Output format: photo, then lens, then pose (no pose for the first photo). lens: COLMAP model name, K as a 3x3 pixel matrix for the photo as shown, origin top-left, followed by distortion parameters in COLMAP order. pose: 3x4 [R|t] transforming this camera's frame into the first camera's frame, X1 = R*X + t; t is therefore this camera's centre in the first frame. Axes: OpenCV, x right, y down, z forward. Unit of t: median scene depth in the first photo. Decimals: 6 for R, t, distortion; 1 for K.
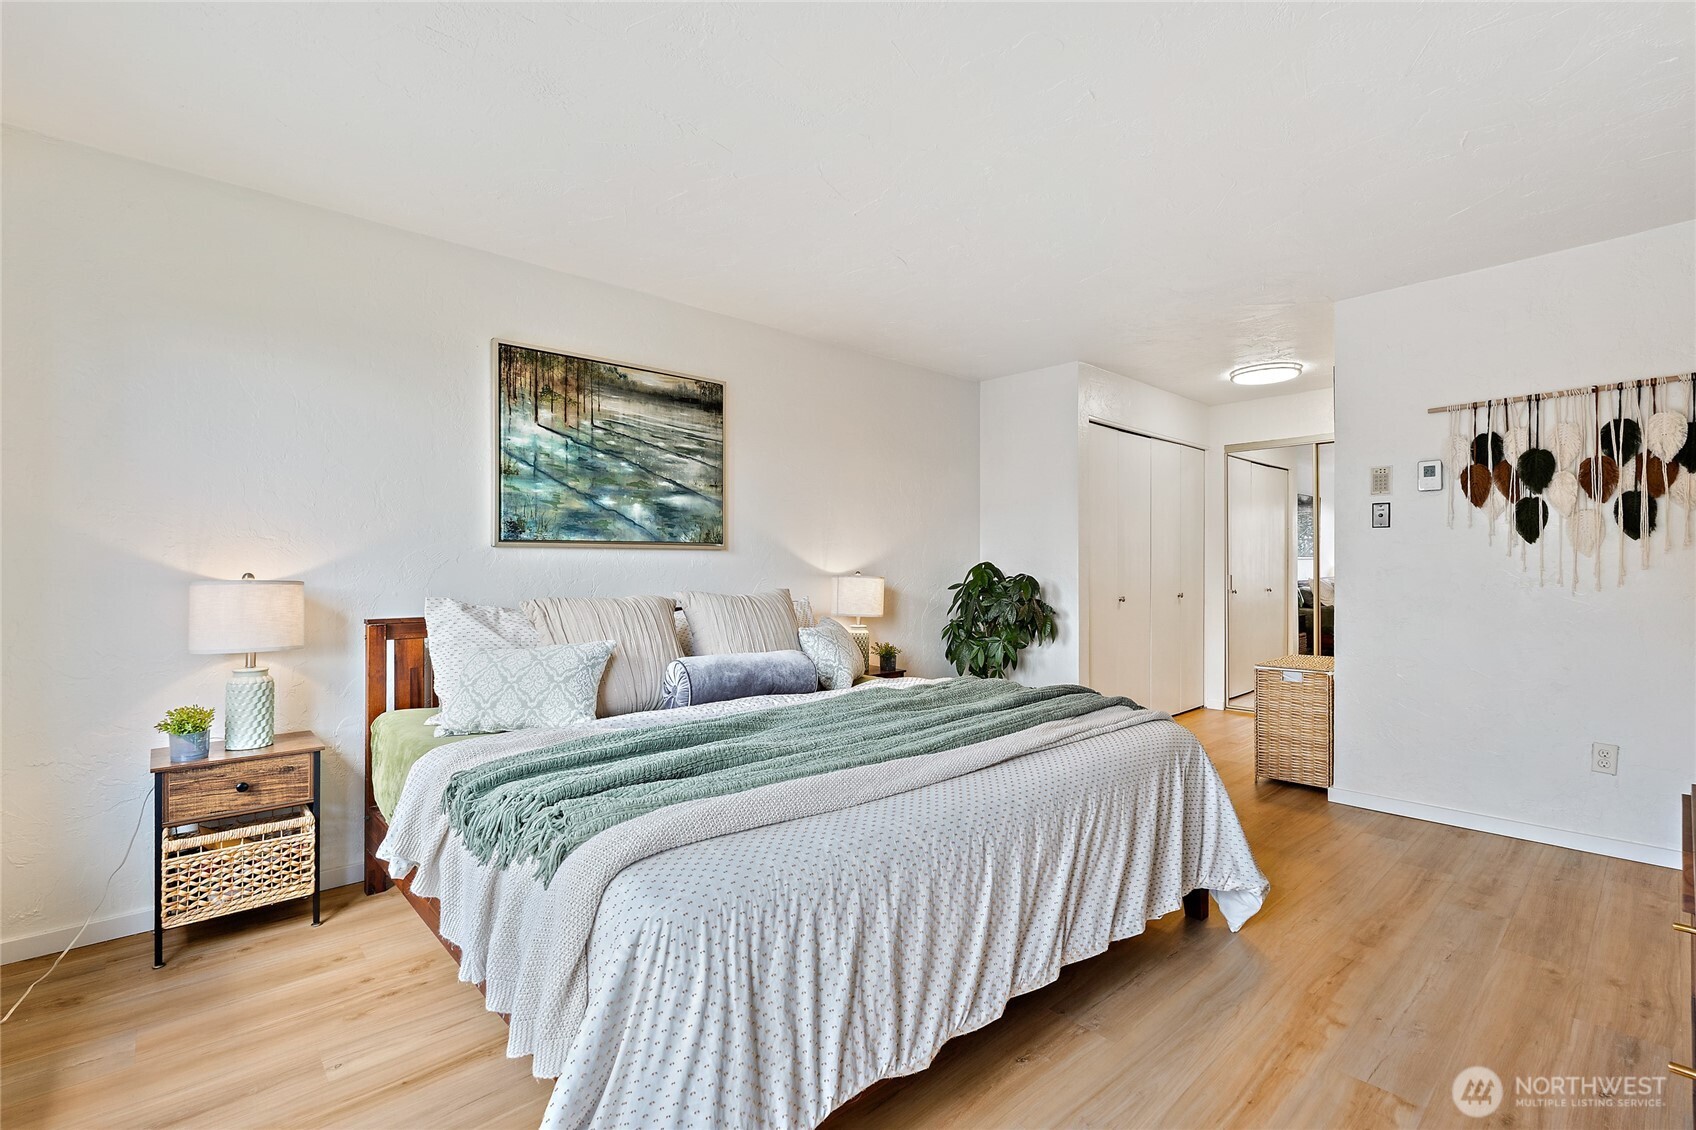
lens RADIAL K [[760.2, 0, 847.0], [0, 760.2, 565.4], [0, 0, 1]] dist [-0.009377, 0.002110]
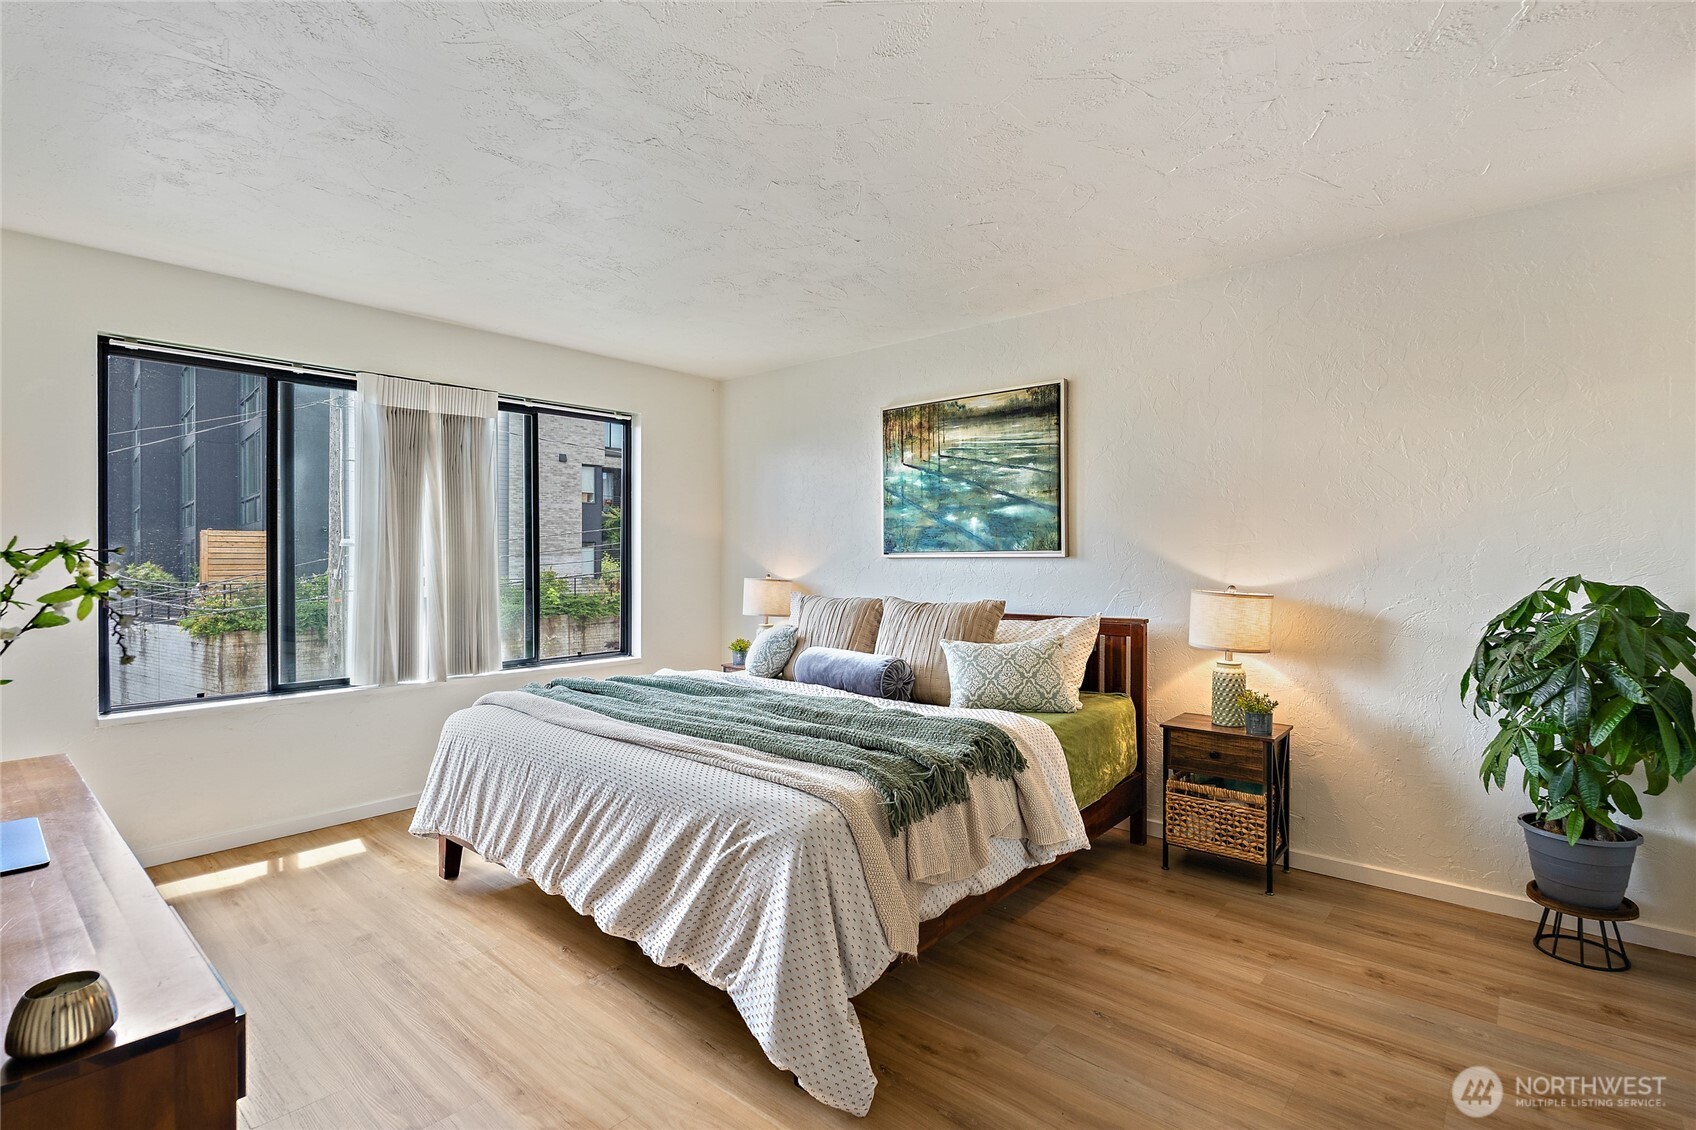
lens RADIAL K [[795.7, 0, 851.2], [0, 795.7, 560.1], [0, 0, 1]] dist [-0.005289, 0.000449]
pose [[0.140783, -0.008926, -0.990000, 0.867972], [-0.005531, 0.999937, -0.009802, -0.006241], [0.990025, 0.006855, 0.140725, 0.669991]]
